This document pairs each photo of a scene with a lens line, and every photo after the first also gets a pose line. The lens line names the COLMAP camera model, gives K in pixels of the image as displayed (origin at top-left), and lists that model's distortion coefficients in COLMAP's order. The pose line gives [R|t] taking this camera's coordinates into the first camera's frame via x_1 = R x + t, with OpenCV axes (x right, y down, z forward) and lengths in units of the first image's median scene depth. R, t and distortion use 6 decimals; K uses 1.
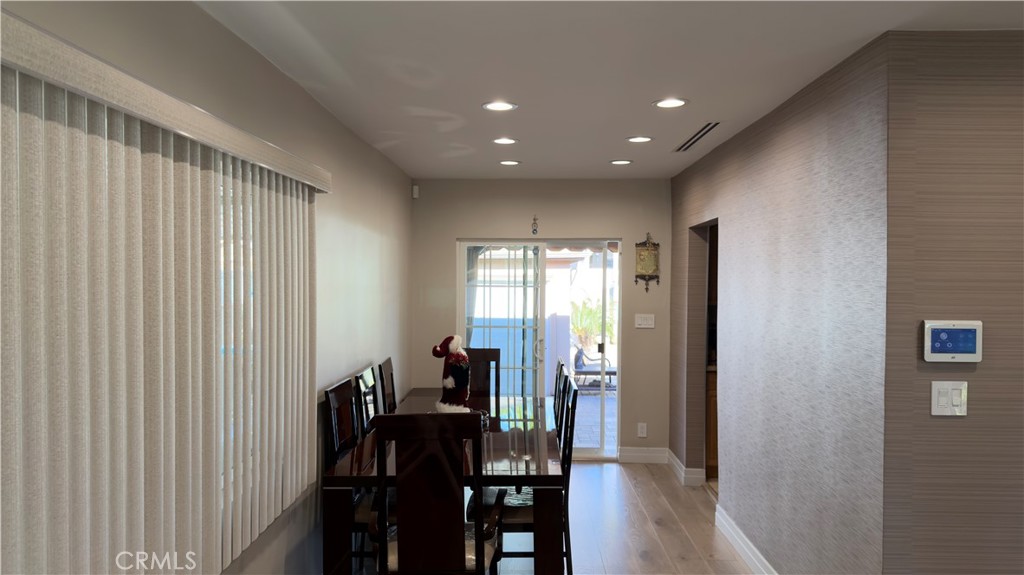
lens RADIAL K [[730.3, 0, 512.0], [0, 730.3, 287.5], [0, 0, 1]] dist [-0.000825, -0.000272]
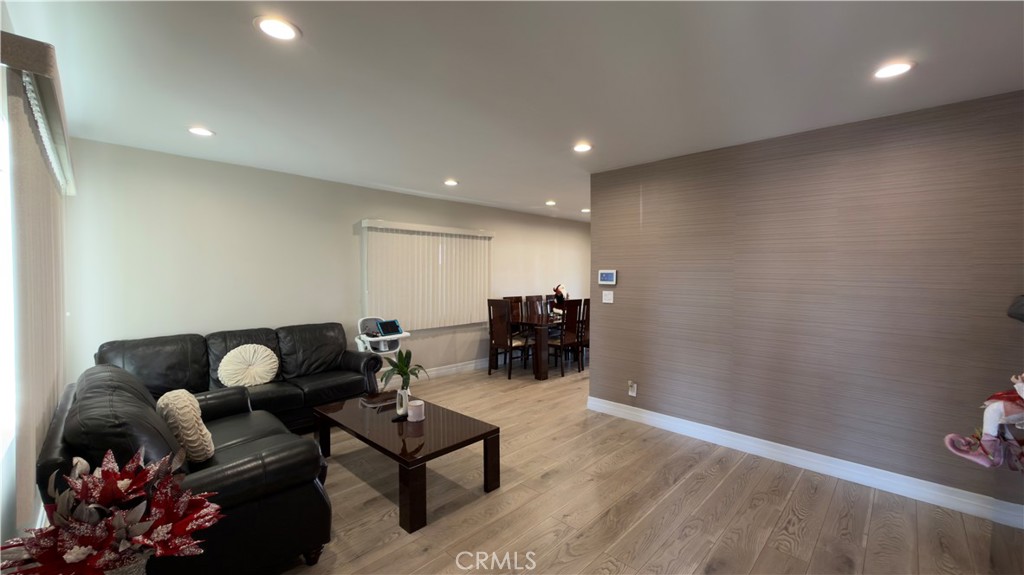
lens RADIAL K [[410.6, 0, 513.1], [0, 410.6, 286.6], [0, 0, 1]] dist [-0.000297, 0.000010]
pose [[0.733535, 0.015136, -0.679483, 1.454729], [-0.009272, 0.999882, 0.012264, 0.095056], [0.679589, -0.002696, 0.733589, -0.475330]]
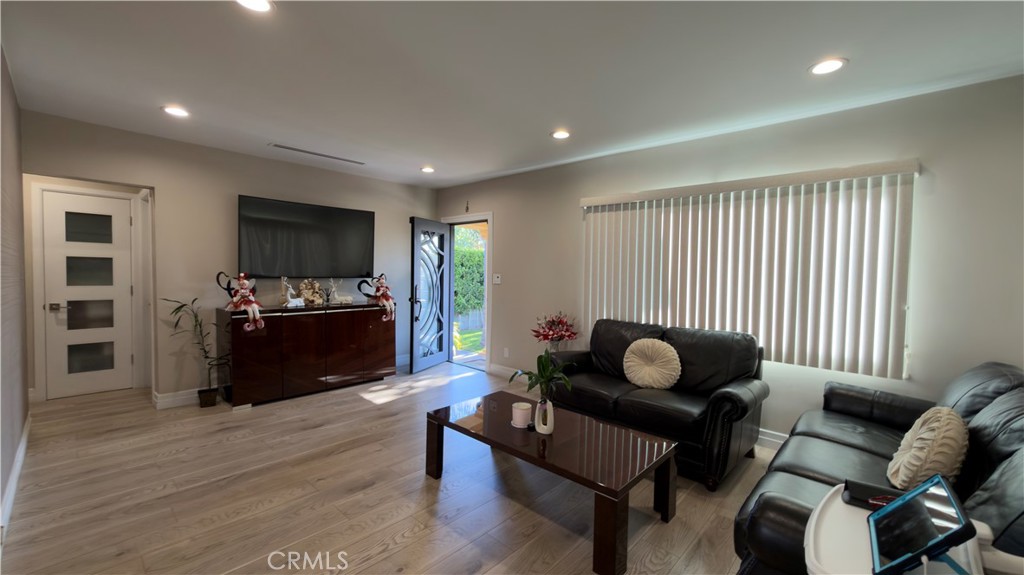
lens RADIAL K [[410.6, 0, 513.1], [0, 410.6, 286.6], [0, 0, 1]] dist [-0.000297, 0.000010]
pose [[-0.747143, -0.044237, 0.663189, -0.285218], [-0.015061, 0.998653, 0.049647, 0.110331], [-0.664492, 0.027105, -0.746803, 1.045656]]
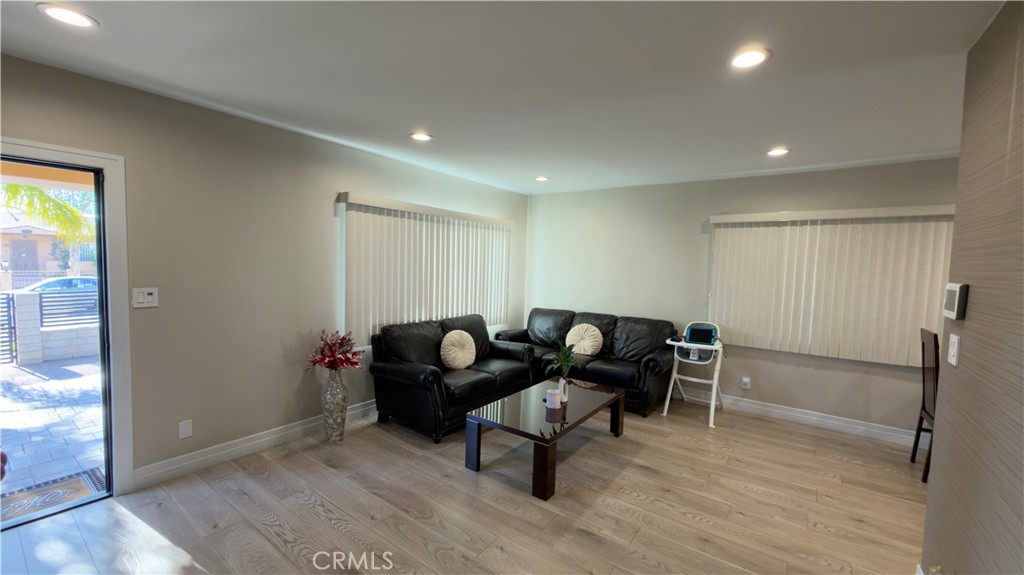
lens RADIAL K [[410.6, 0, 513.1], [0, 410.6, 286.6], [0, 0, 1]] dist [-0.000297, 0.000010]
pose [[-0.571621, 0.025942, -0.820108, 1.585146], [-0.045748, 0.996938, 0.063421, 0.037051], [0.819242, 0.073771, -0.568684, 0.891390]]
